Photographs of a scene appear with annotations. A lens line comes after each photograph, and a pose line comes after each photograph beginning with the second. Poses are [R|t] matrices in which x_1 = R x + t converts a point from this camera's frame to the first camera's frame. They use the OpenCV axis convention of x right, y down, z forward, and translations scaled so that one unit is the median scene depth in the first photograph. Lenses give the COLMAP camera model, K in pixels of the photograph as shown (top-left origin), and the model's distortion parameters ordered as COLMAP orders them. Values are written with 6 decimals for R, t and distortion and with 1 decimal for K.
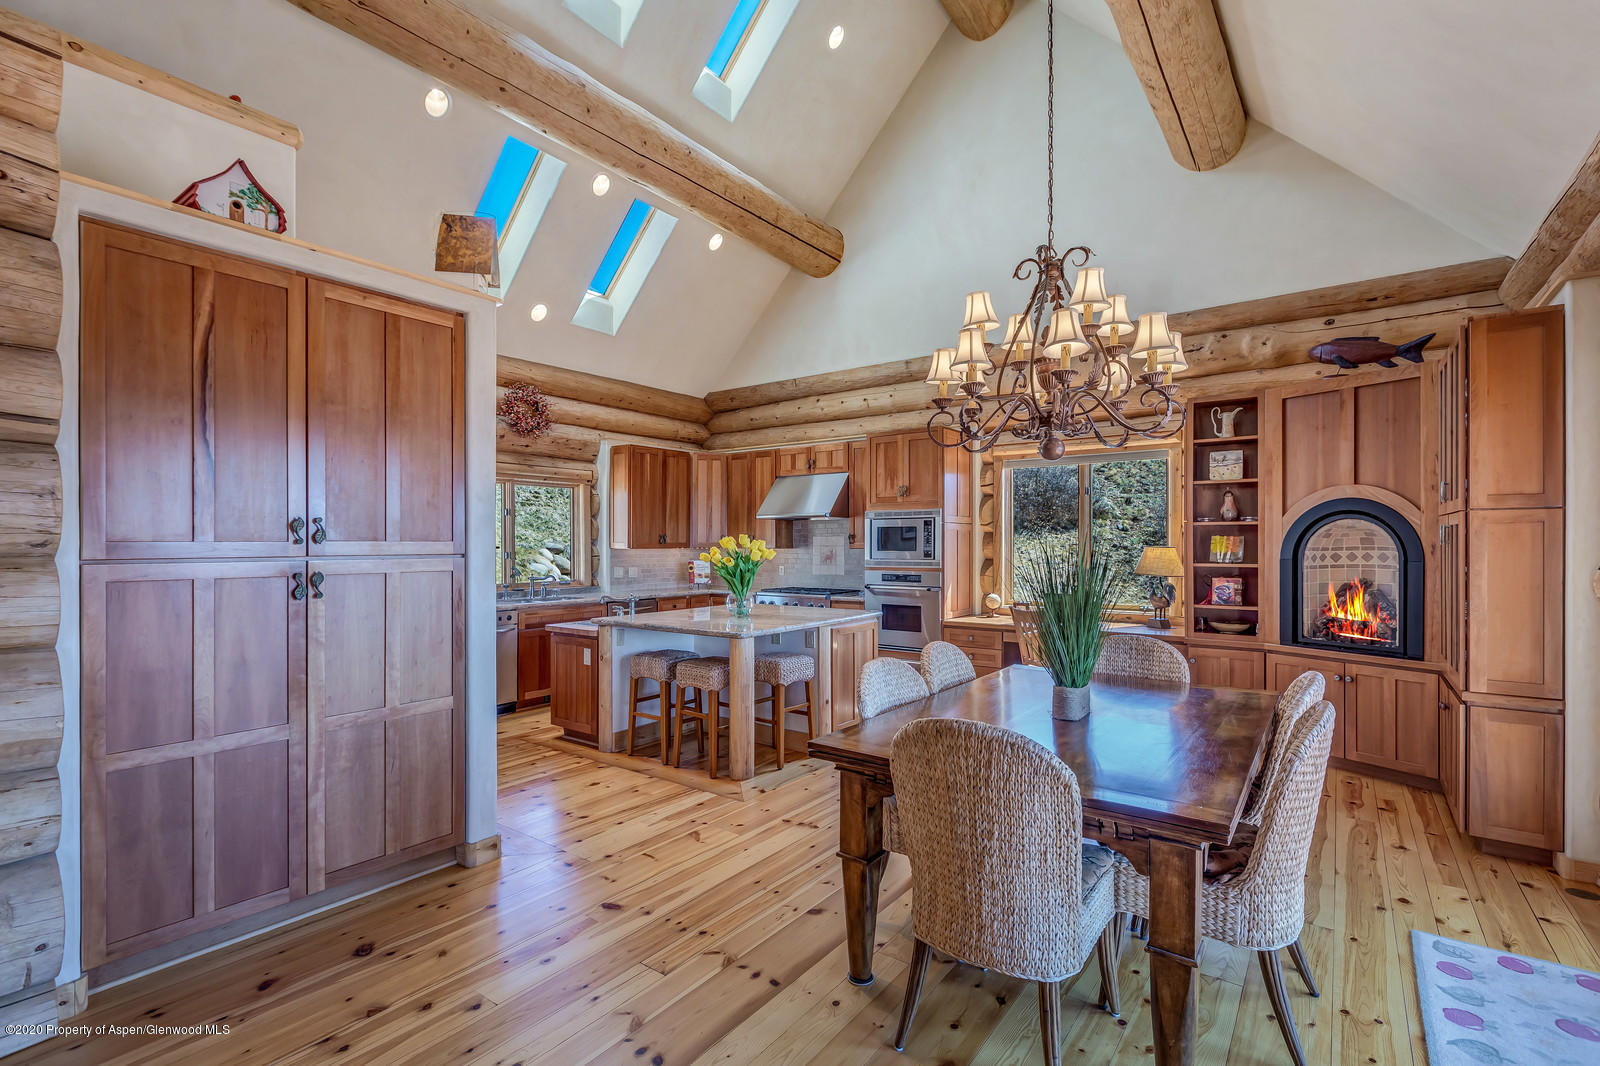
lens RADIAL K [[720.6, 0, 788.6], [0, 720.6, 547.4], [0, 0, 1]] dist [0.002713, -0.000618]
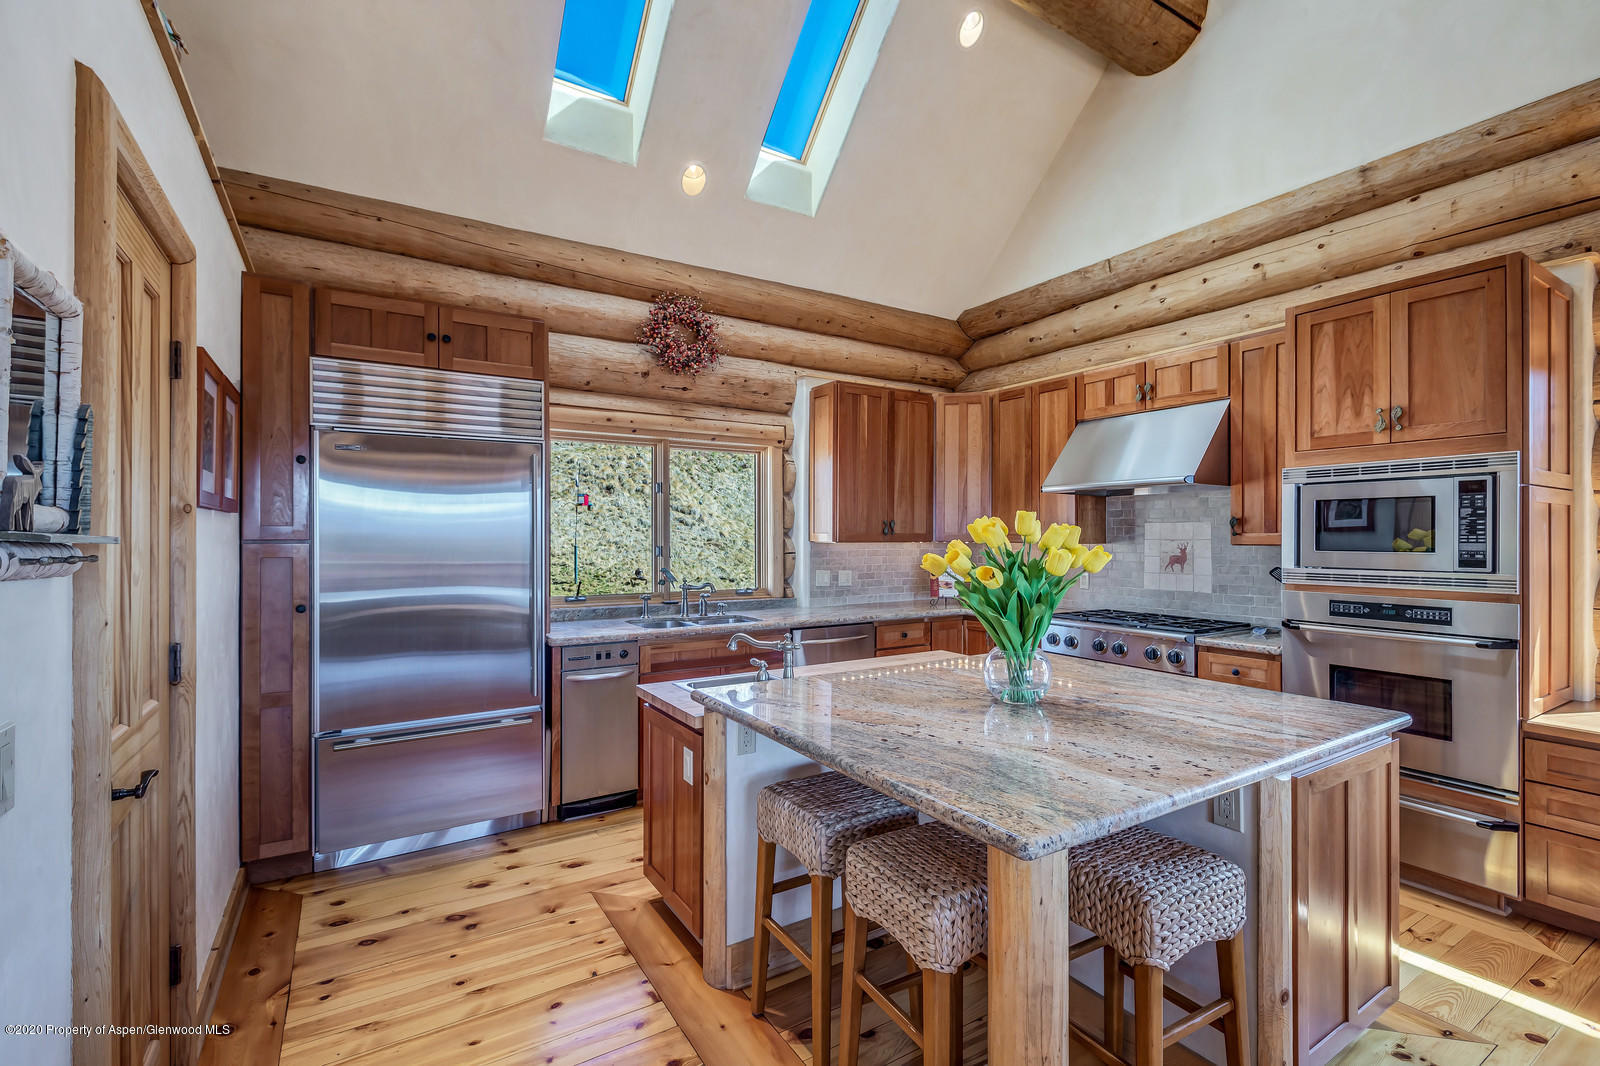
lens RADIAL K [[720.6, 0, 802.1], [0, 720.6, 532.1], [0, 0, 1]] dist [0.002713, -0.000618]
pose [[0.940360, 0.000936, -0.340180, -0.030586], [-0.004954, 0.999928, -0.010946, -0.000349], [0.340145, 0.011978, 0.940297, 0.406046]]
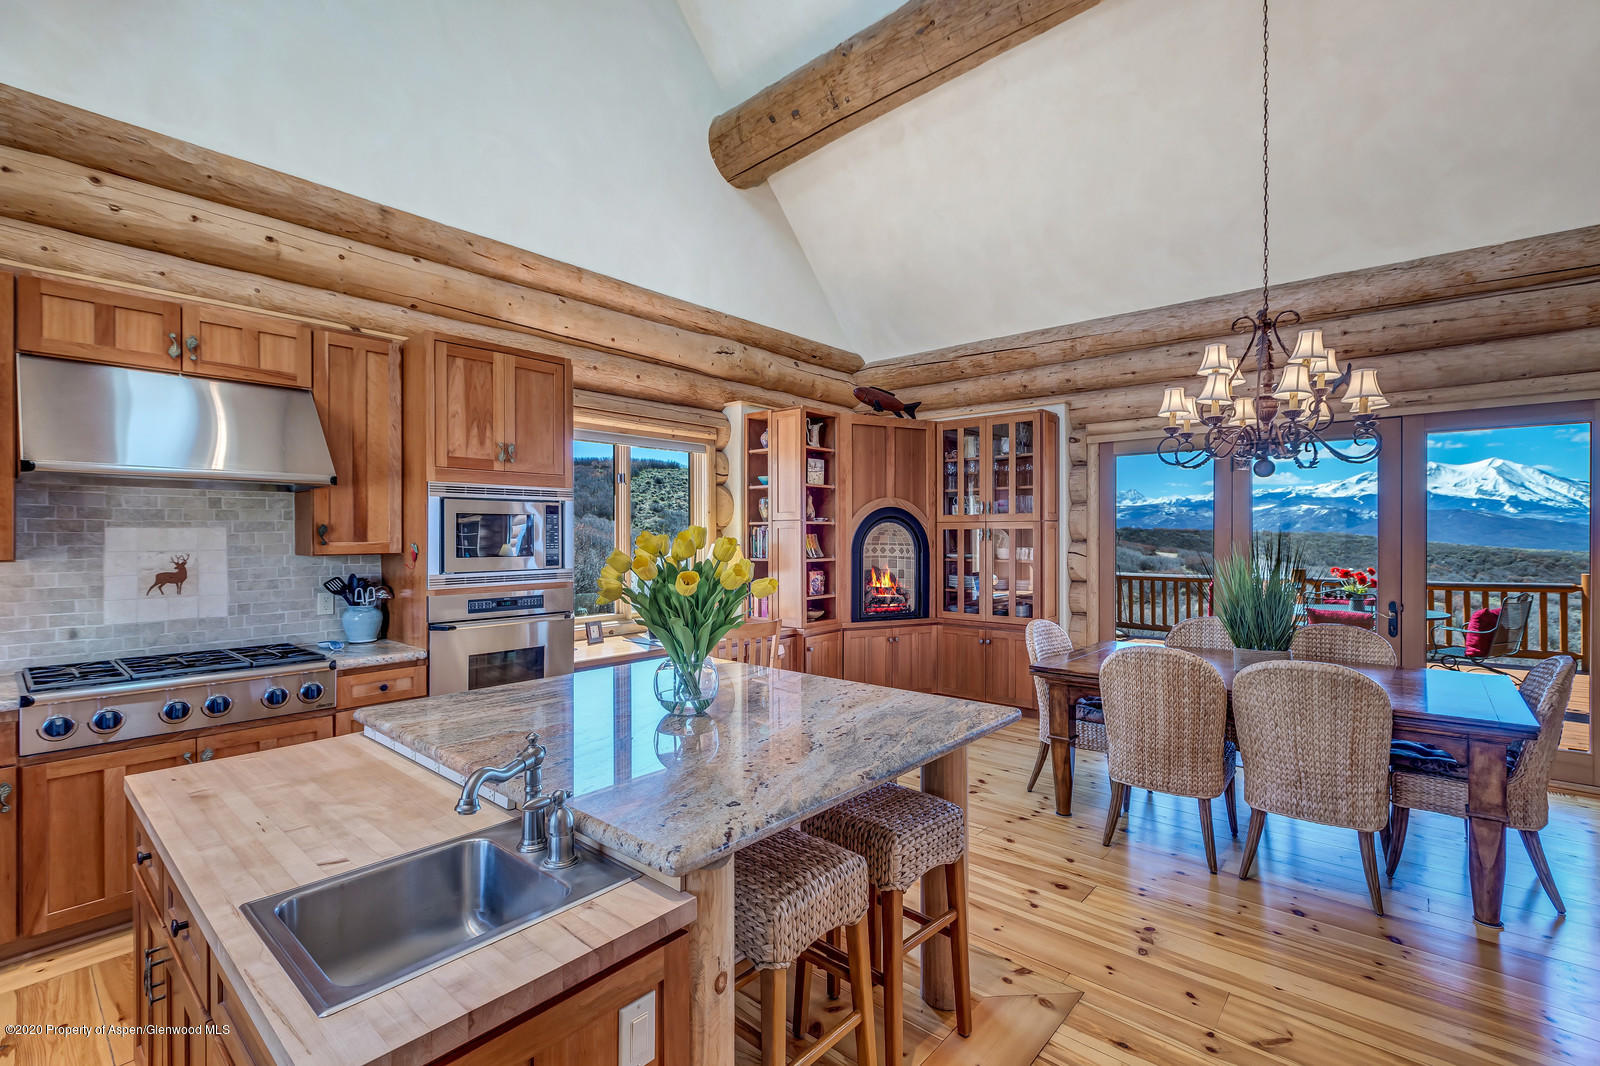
lens RADIAL K [[720.6, 0, 814.1], [0, 720.6, 535.0], [0, 0, 1]] dist [0.002713, -0.000618]
pose [[0.052570, 0.000078, 0.998617, -0.361274], [0.005538, 0.999985, -0.000370, -0.009611], [-0.998602, 0.005550, 0.052569, 0.652083]]
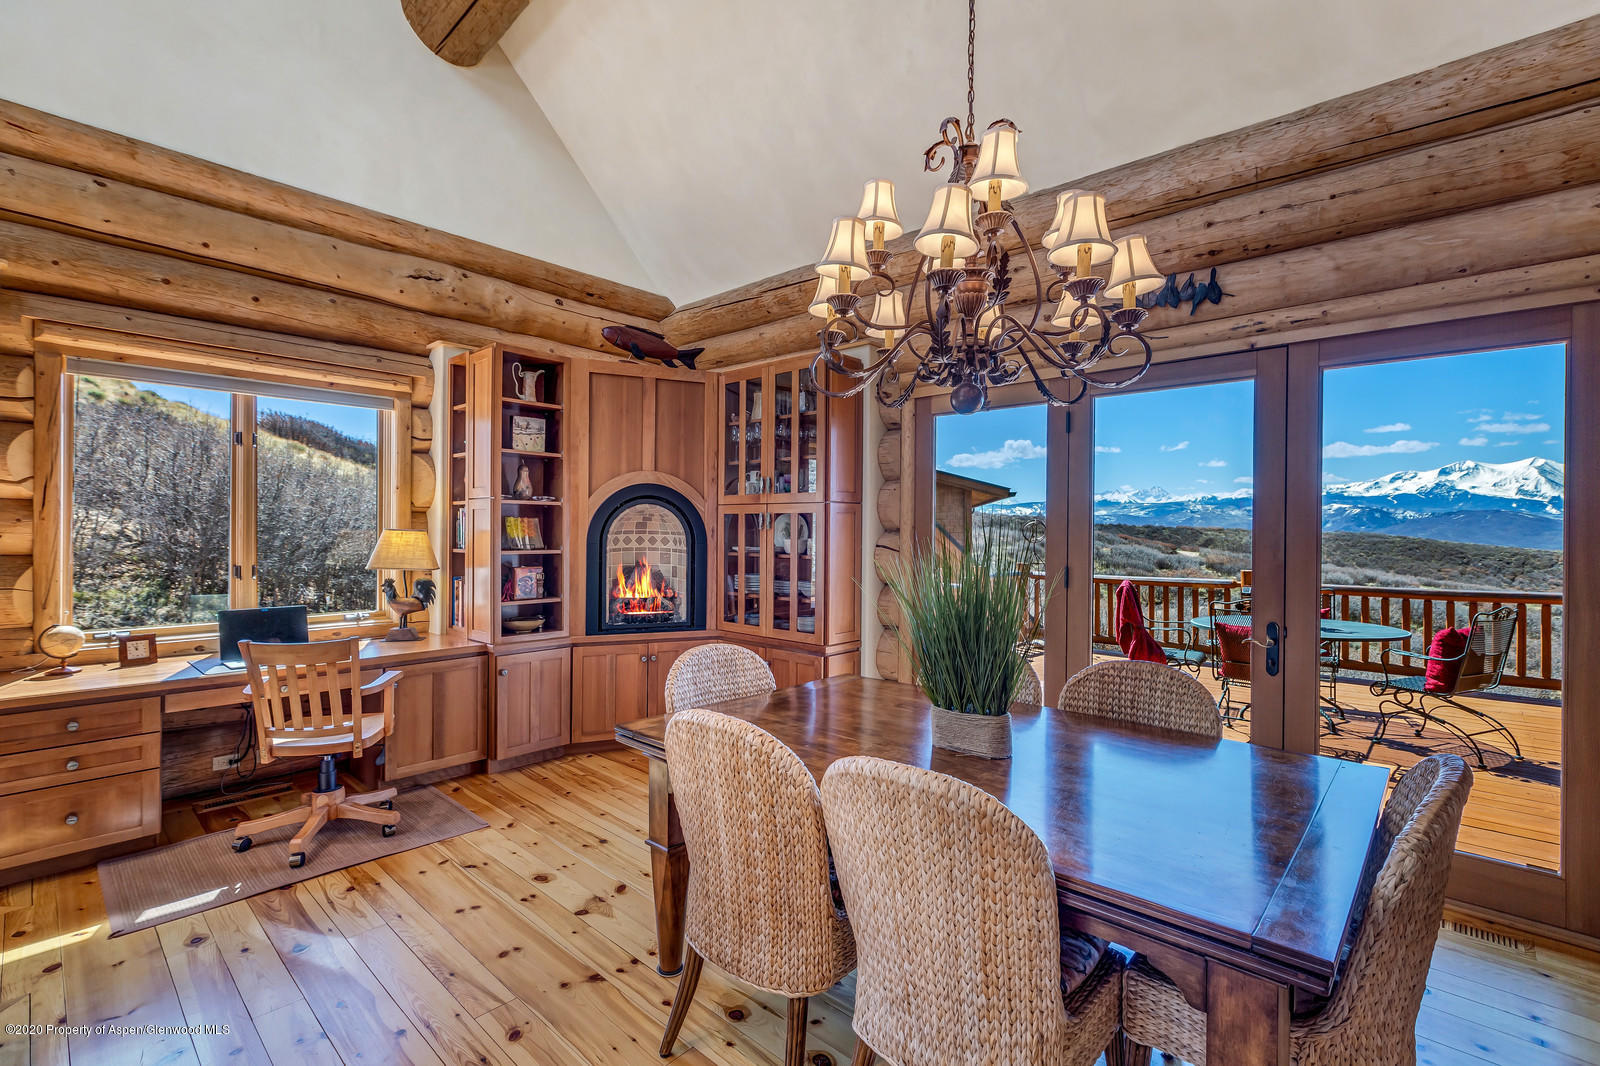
lens RADIAL K [[720.6, 0, 815.7], [0, 720.6, 529.5], [0, 0, 1]] dist [0.002713, -0.000618]
pose [[0.081039, 0.000966, 0.996710, -0.145443], [-0.004488, 0.999990, -0.000604, -0.001753], [-0.996701, -0.004424, 0.081043, 0.410998]]
